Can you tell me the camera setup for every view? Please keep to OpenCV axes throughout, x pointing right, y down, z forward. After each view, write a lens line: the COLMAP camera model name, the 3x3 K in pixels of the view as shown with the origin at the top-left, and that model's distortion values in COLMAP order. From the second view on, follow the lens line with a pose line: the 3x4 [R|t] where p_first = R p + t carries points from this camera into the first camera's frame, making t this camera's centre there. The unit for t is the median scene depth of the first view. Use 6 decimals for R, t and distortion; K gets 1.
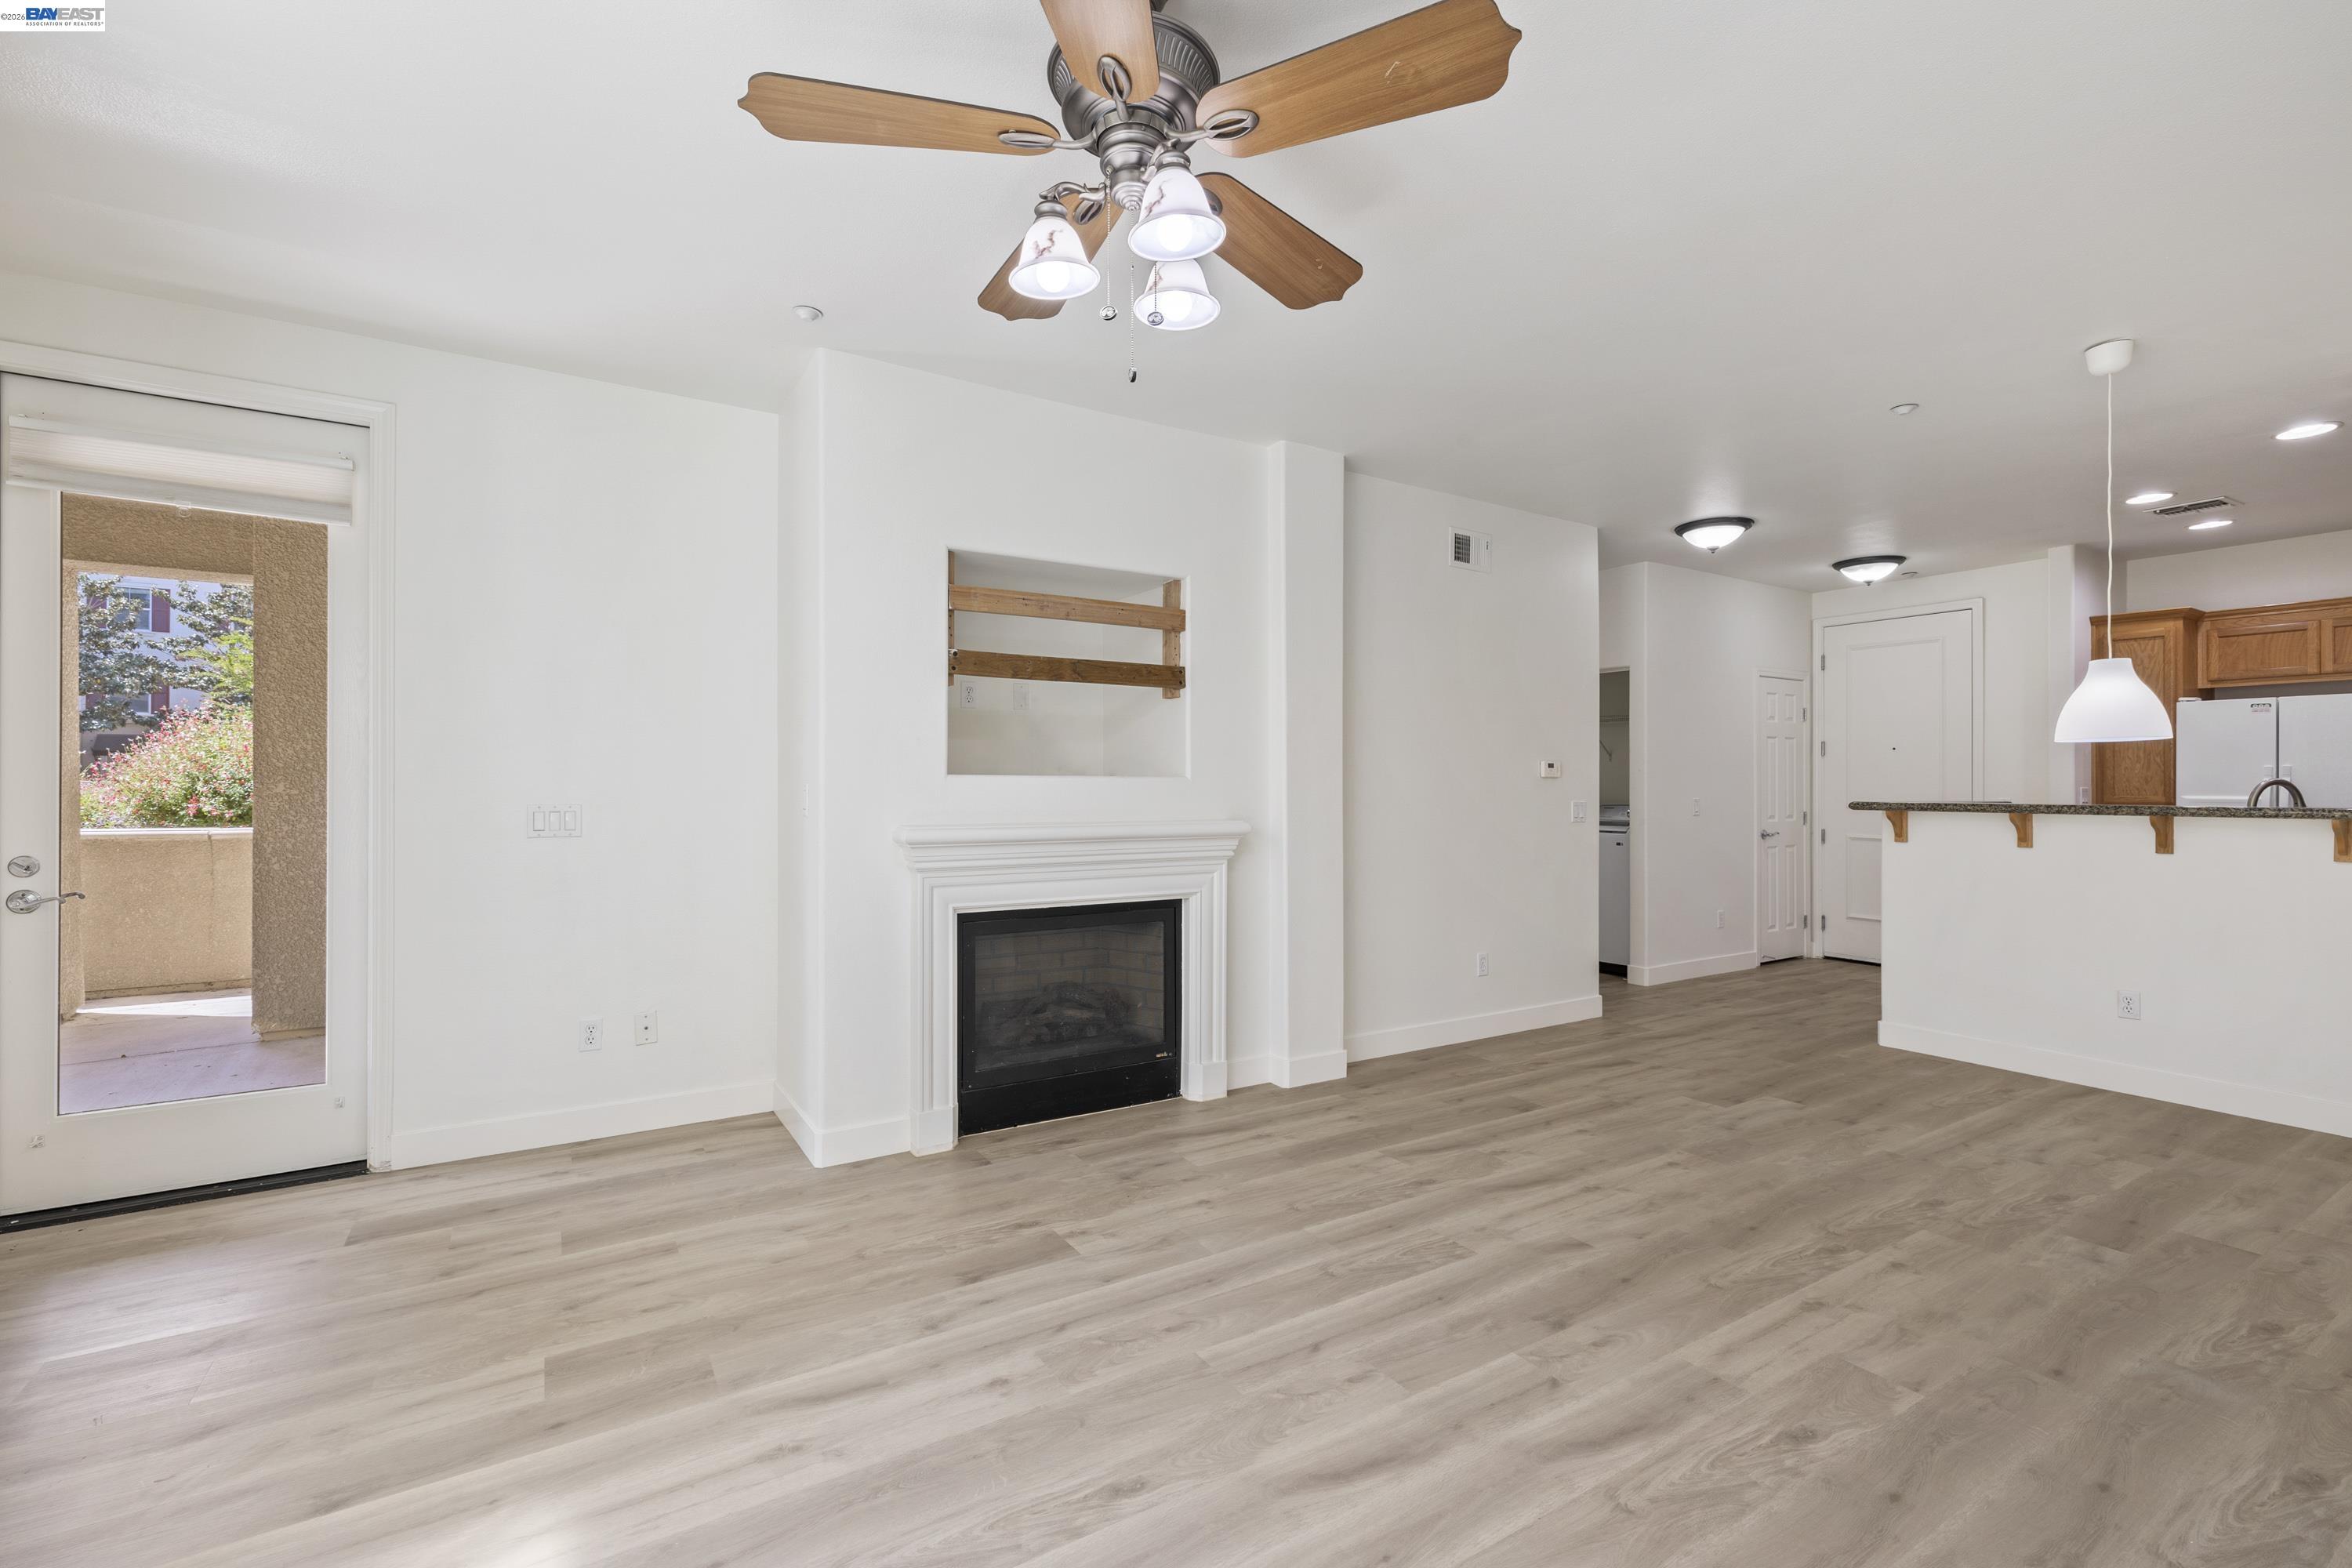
lens RADIAL K [[1016.4, 0, 1194.9], [0, 1016.4, 772.8], [0, 0, 1]] dist [0.006379, -0.000312]
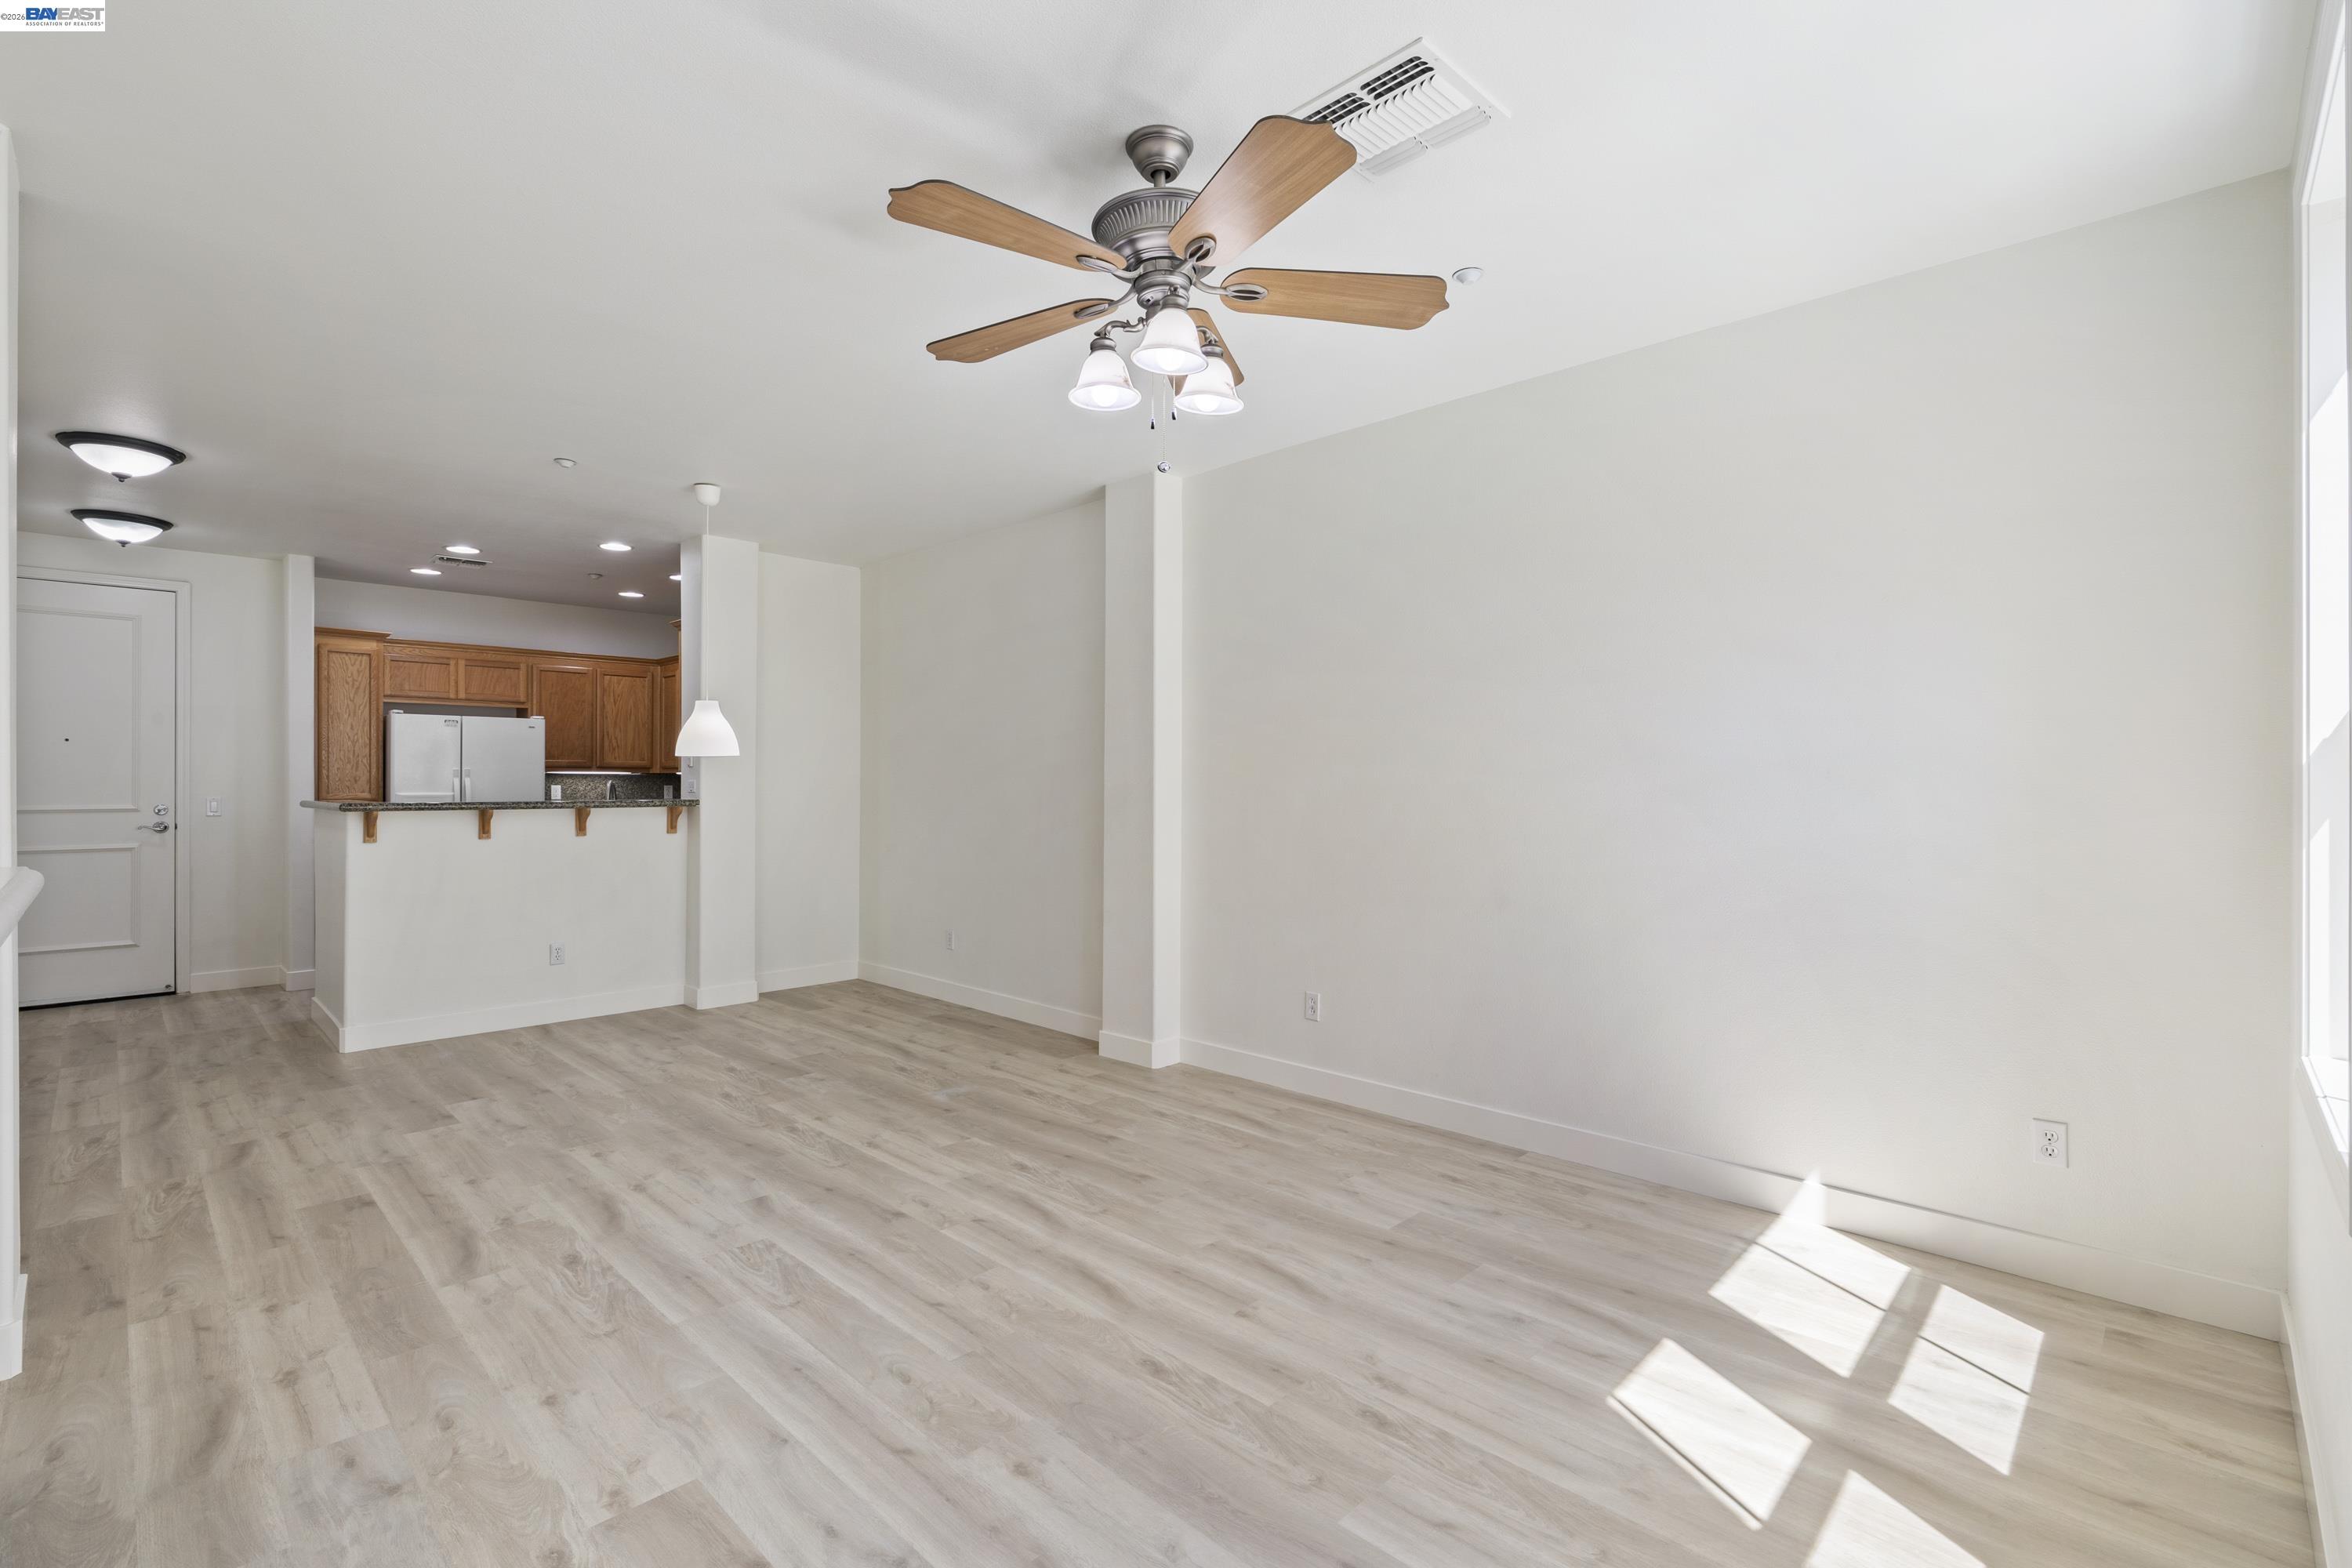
lens RADIAL K [[1047.6, 0, 1157.0], [0, 1047.6, 762.7], [0, 0, 1]] dist [-0.004790, 0.000306]
pose [[-0.215937, 0.015733, 0.976280, -0.700058], [-0.014239, 0.999713, -0.019260, -0.002470], [-0.976303, -0.018060, -0.215651, 0.682849]]
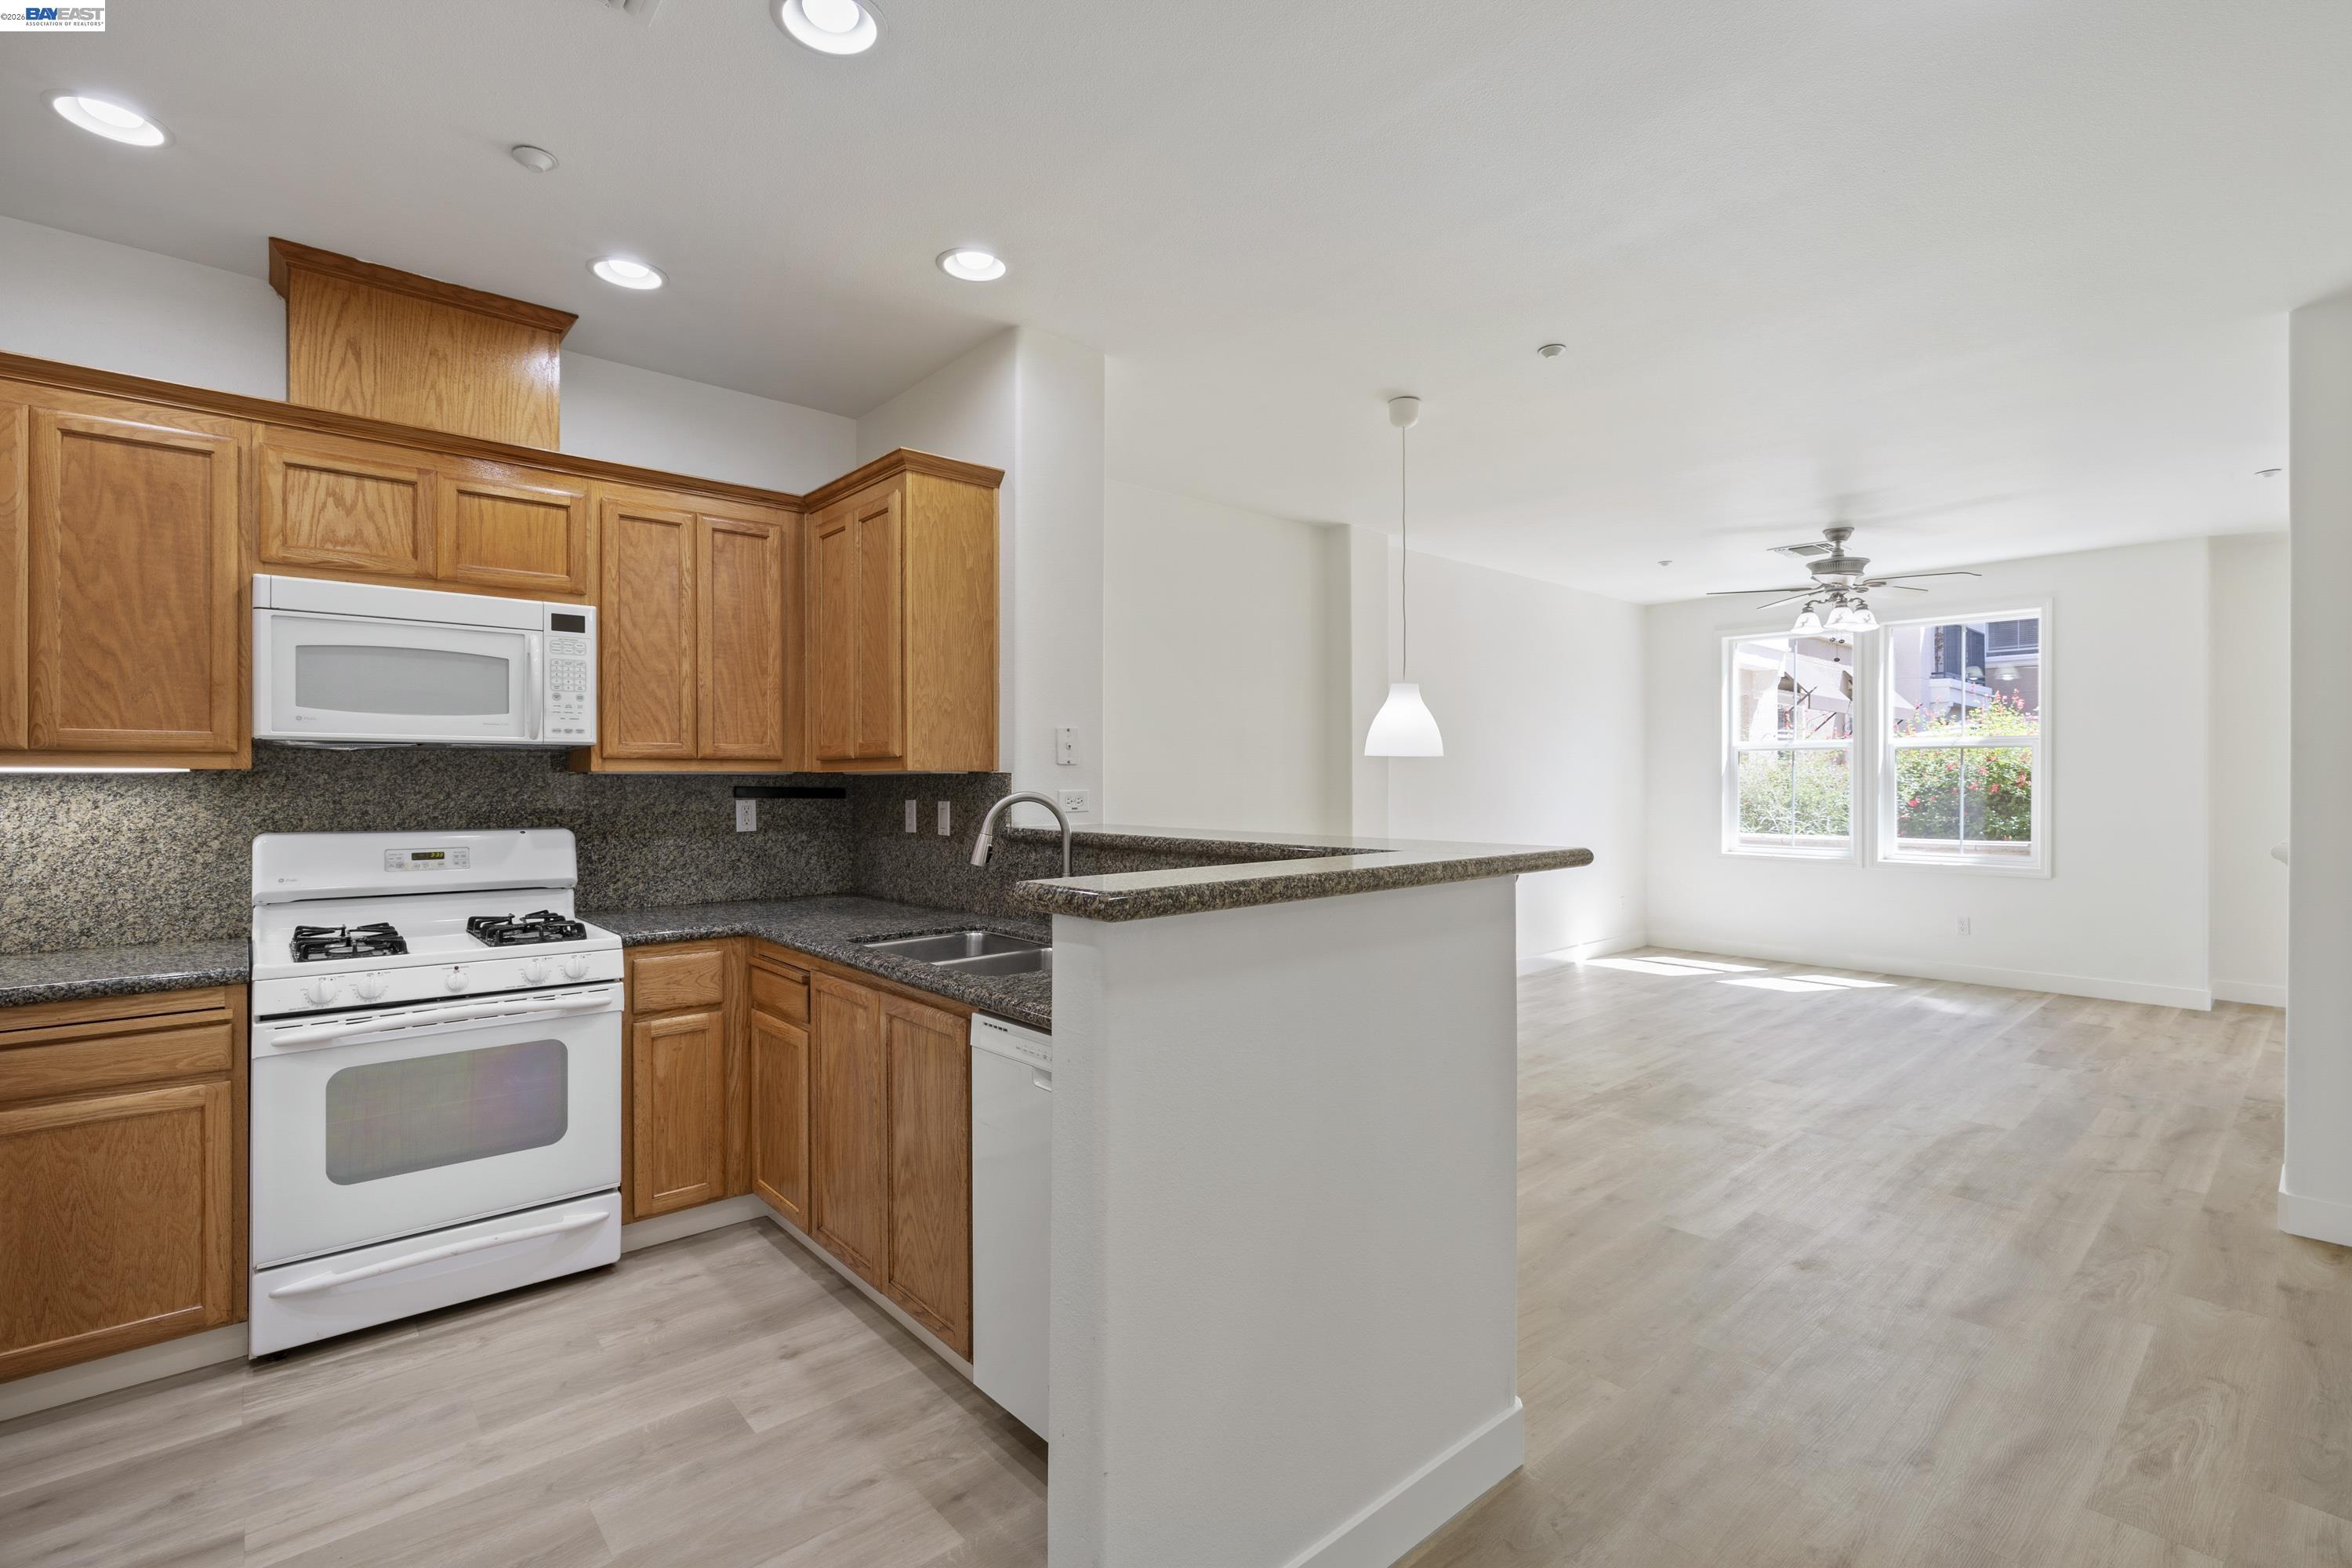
lens RADIAL K [[1047.6, 0, 1177.6], [0, 1047.6, 785.0], [0, 0, 1]] dist [-0.004790, 0.000306]
pose [[-0.989060, -0.000695, -0.147512, 1.281601], [0.000275, 0.999978, -0.006554, 0.004132], [0.147514, -0.006523, -0.989039, 2.056396]]
